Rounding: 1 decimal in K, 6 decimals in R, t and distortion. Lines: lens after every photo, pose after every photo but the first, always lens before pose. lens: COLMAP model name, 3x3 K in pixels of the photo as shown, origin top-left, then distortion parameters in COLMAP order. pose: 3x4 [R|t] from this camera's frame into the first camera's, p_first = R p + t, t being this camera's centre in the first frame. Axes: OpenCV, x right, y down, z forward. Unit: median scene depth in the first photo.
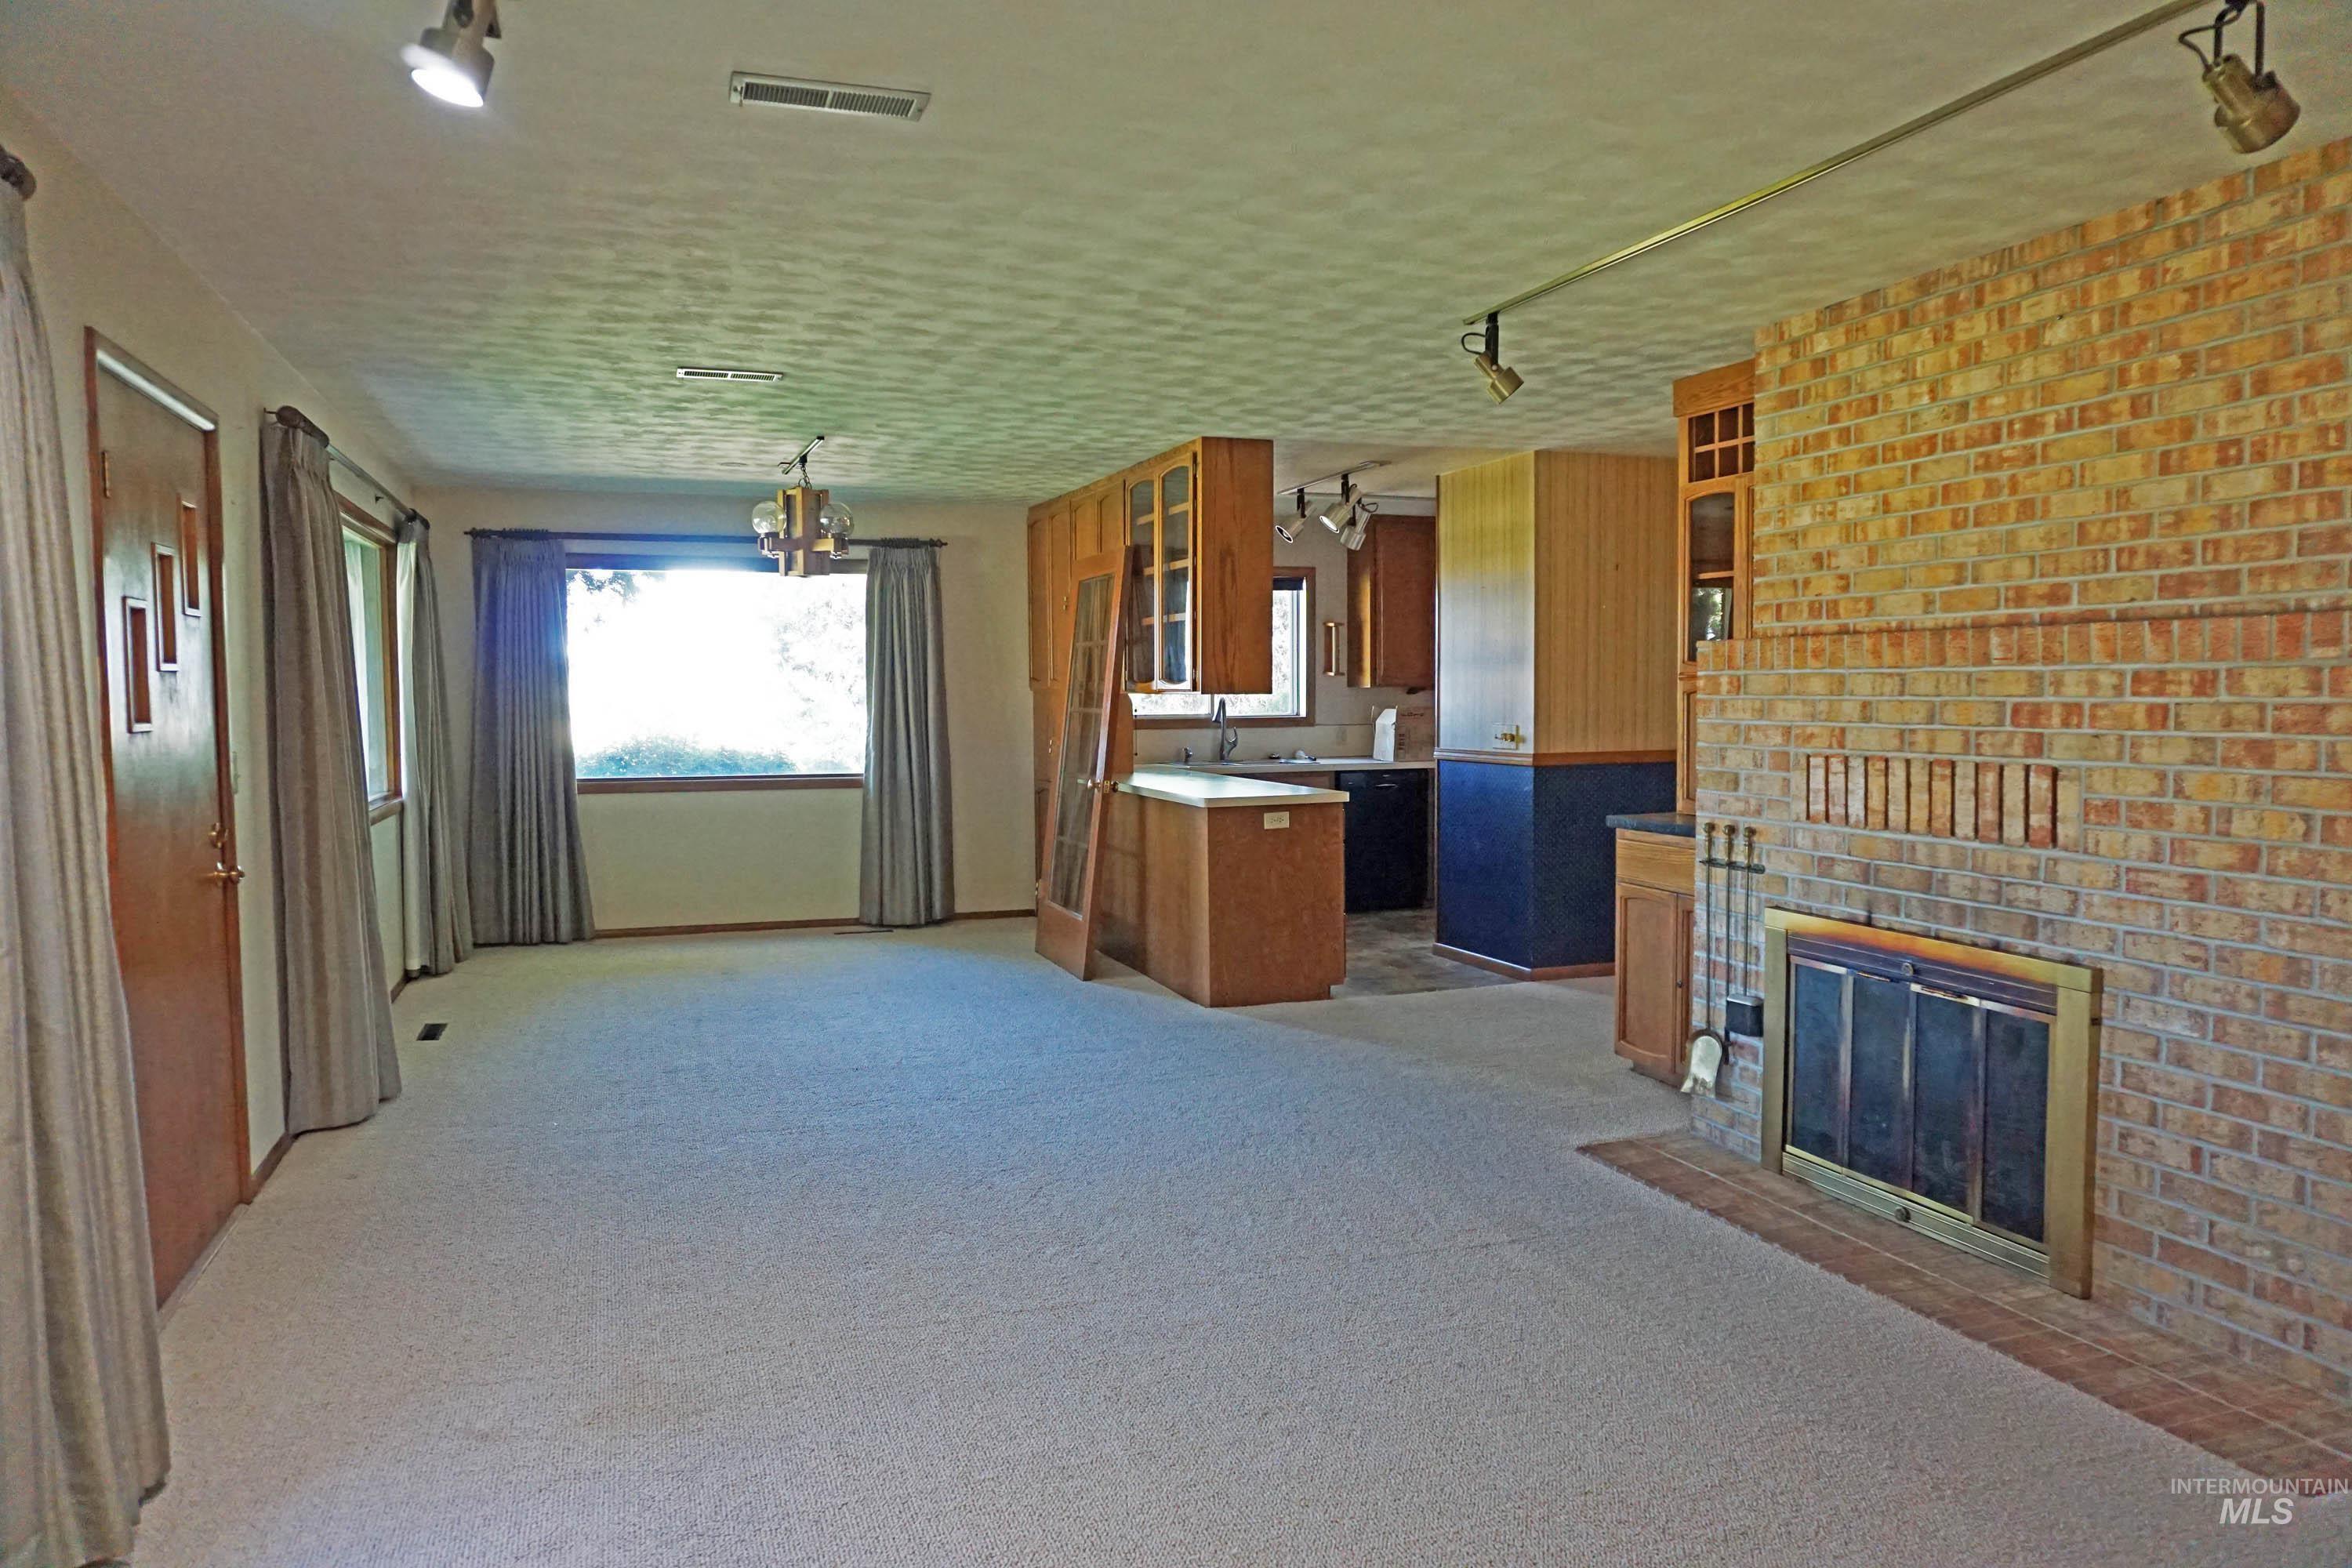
lens RADIAL K [[1580.4, 0, 1188.4], [0, 1580.4, 787.1], [0, 0, 1]] dist [-0.038180, 0.022785]
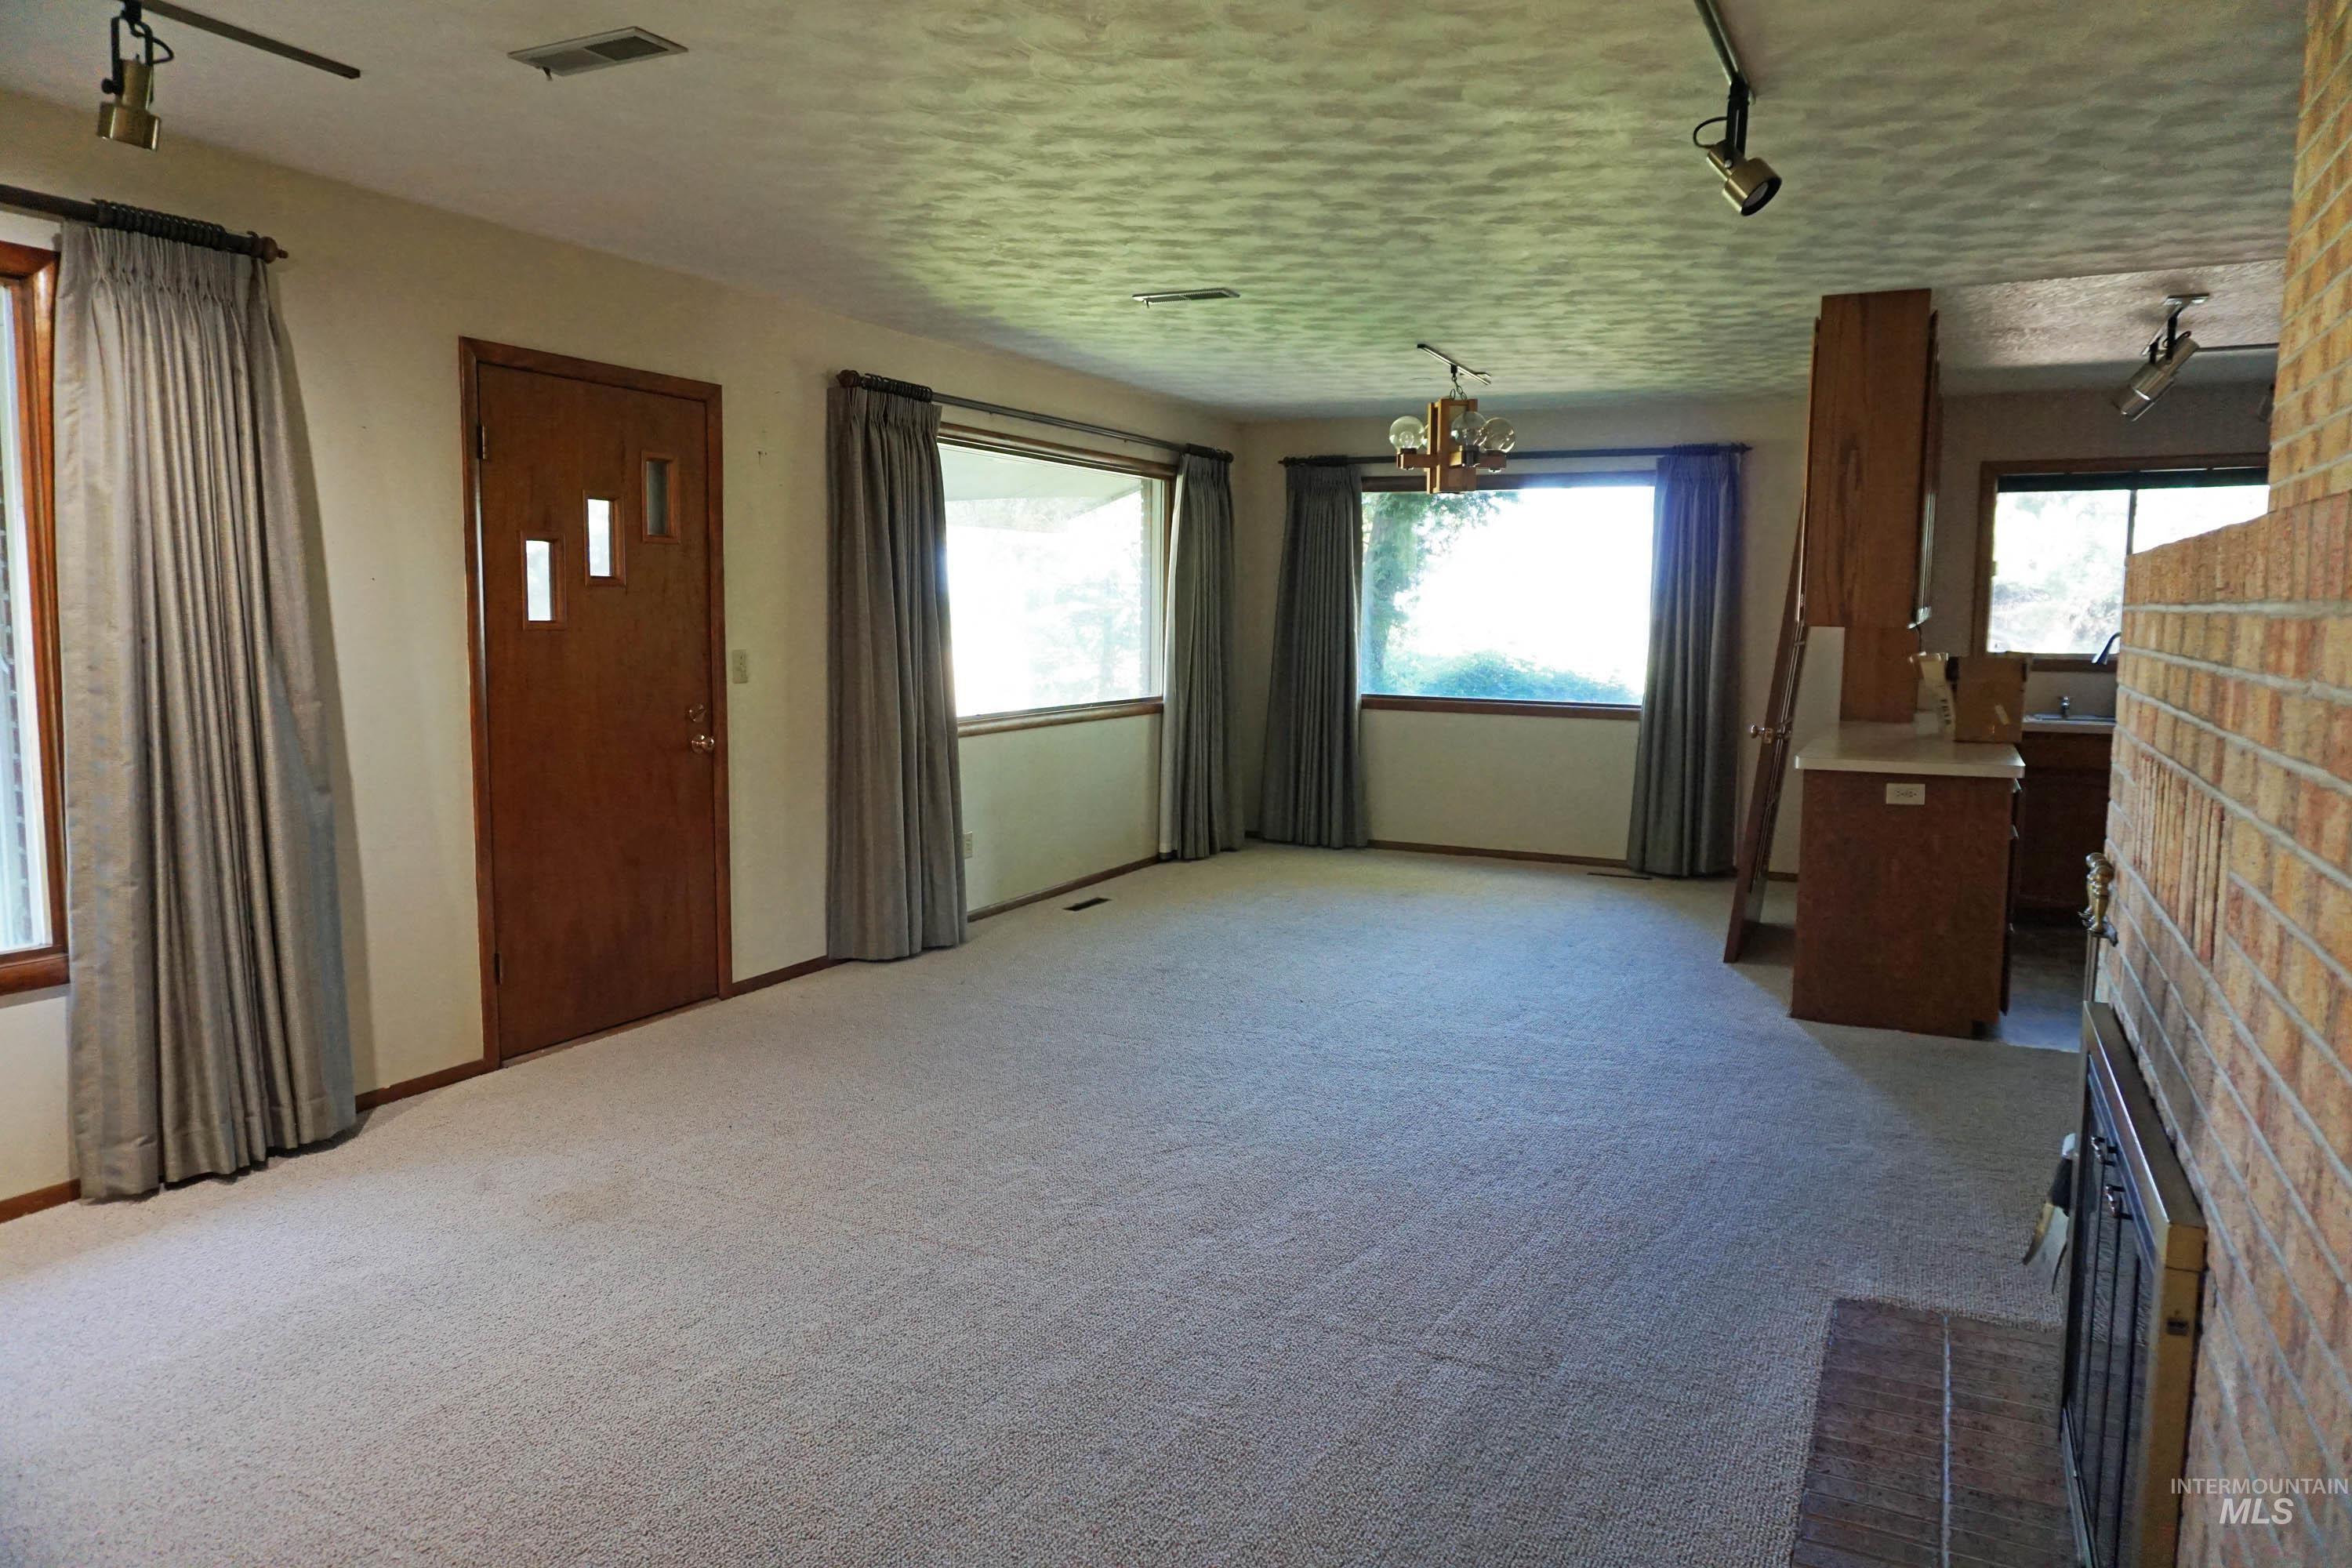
lens RADIAL K [[1580.4, 0, 1181.0], [0, 1580.4, 786.5], [0, 0, 1]] dist [-0.038180, 0.022785]
pose [[0.698061, 0.092951, -0.709980, 0.324959], [-0.057234, 0.995609, 0.074072, -0.017312], [0.713747, -0.011072, 0.700316, 0.202968]]
